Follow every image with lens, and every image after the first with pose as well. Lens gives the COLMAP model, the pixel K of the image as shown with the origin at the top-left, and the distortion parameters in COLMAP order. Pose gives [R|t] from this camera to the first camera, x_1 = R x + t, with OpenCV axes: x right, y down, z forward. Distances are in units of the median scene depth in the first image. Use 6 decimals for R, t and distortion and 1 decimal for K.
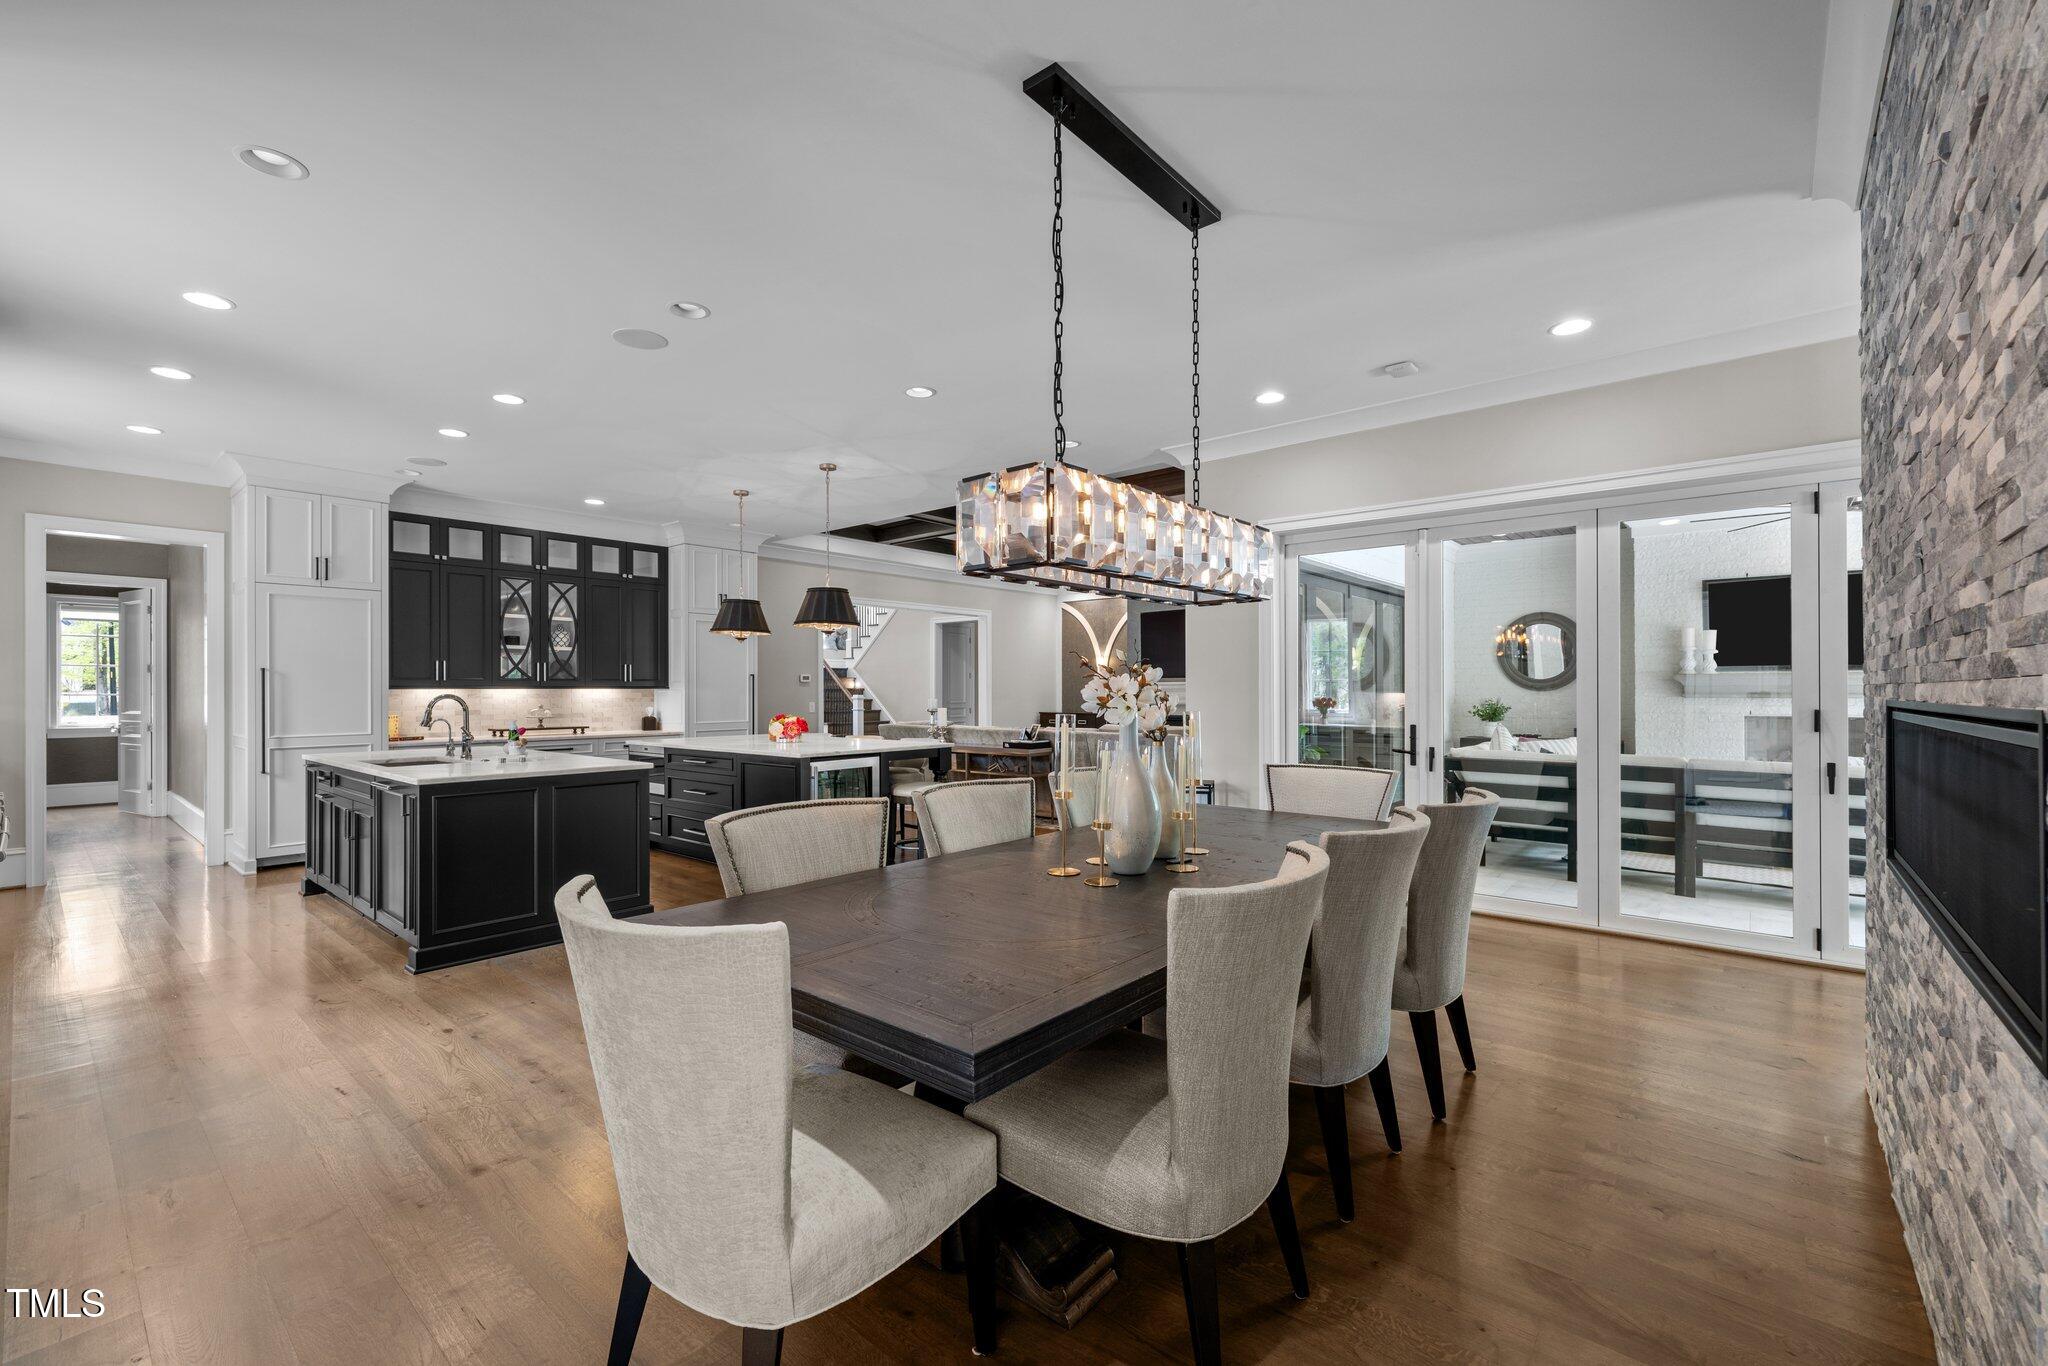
lens RADIAL K [[854.1, 0, 1015.6], [0, 854.1, 690.2], [0, 0, 1]] dist [0.002707, -0.000356]
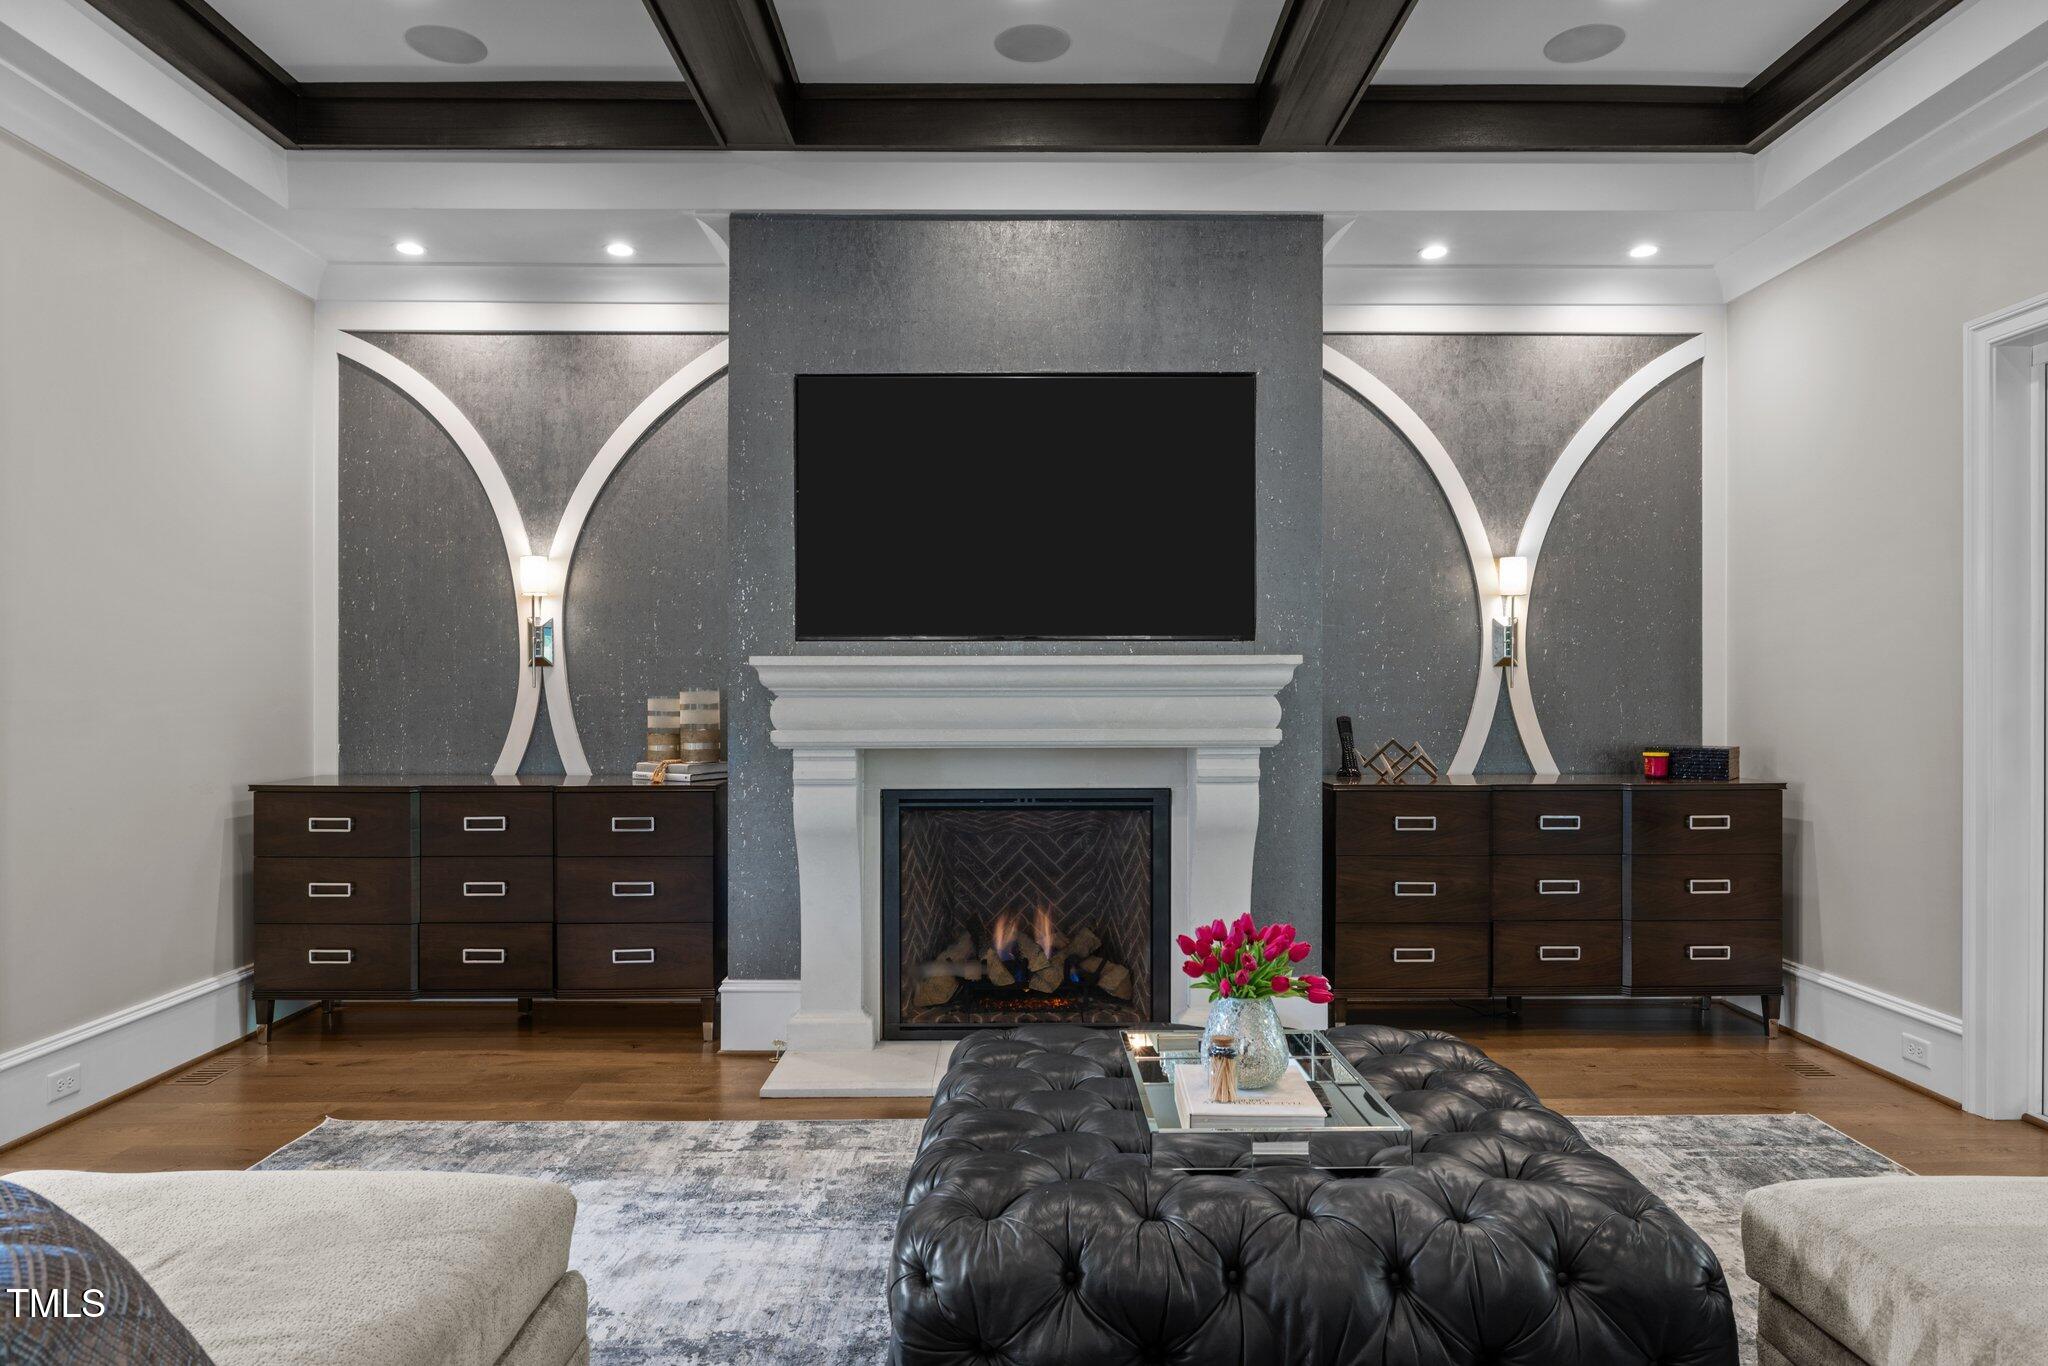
lens RADIAL K [[1269.5, 0, 1030.0], [0, 1269.5, 682.8], [0, 0, 1]] dist [0.004721, 0.000621]
pose [[0.750891, 0.006965, 0.660389, -0.071317], [-0.003048, 0.999970, -0.007080, 0.000649], [-0.660419, 0.003304, 0.750890, 1.102208]]
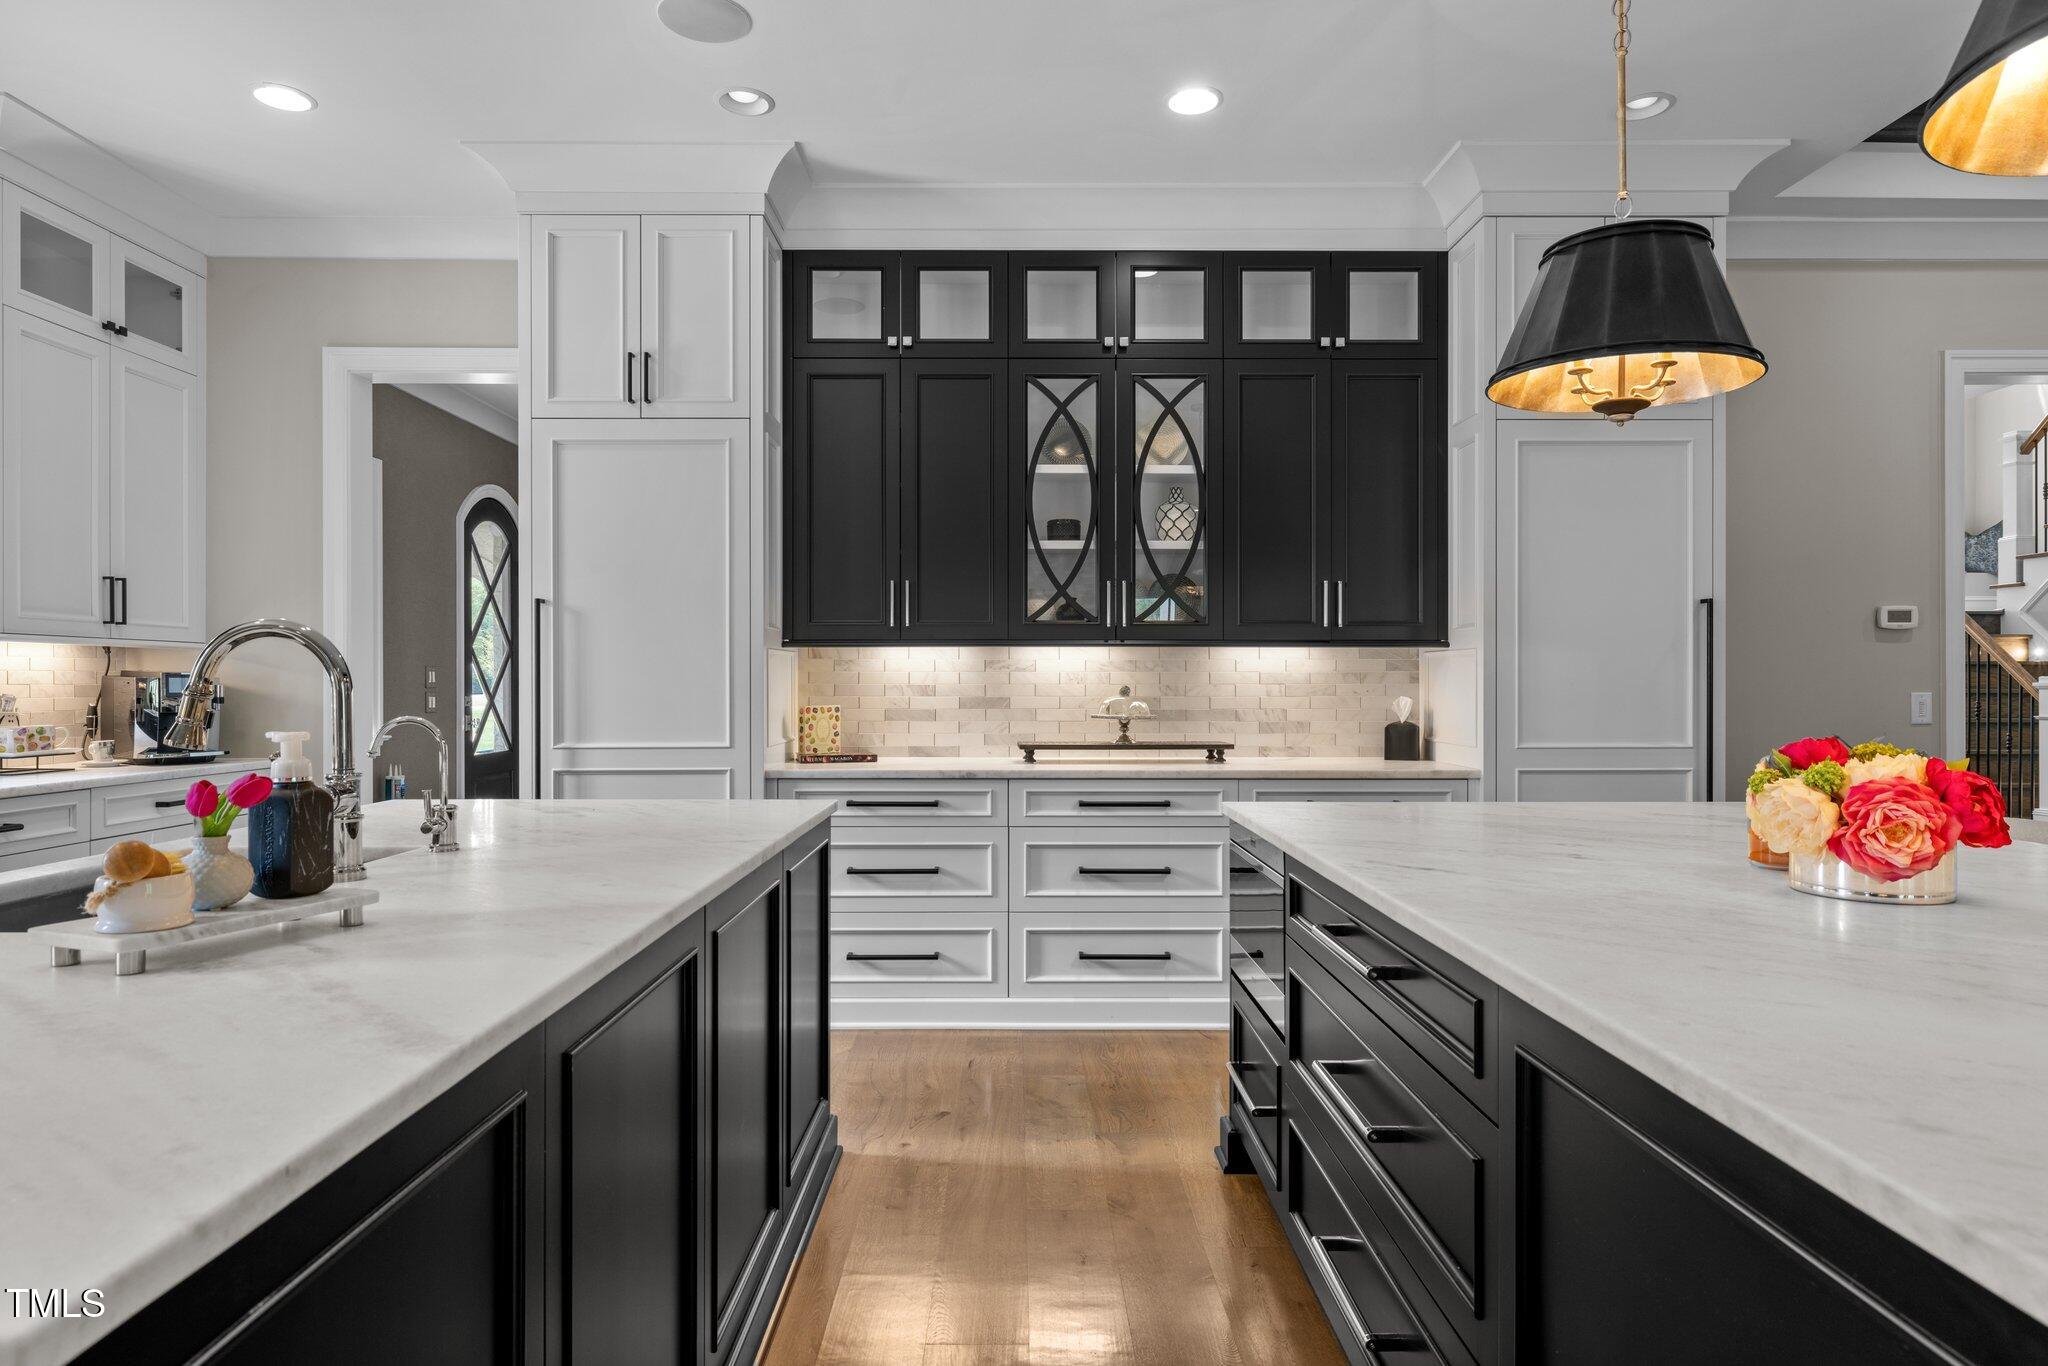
lens RADIAL K [[1164.7, 0, 1020.5], [0, 1164.7, 684.6], [0, 0, 1]] dist [-0.009635, -0.002226]
pose [[0.649888, 0.003660, -0.760021, -0.173375], [-0.003158, 0.999993, 0.002116, 0.015461], [0.760023, 0.001025, 0.649895, 0.623691]]
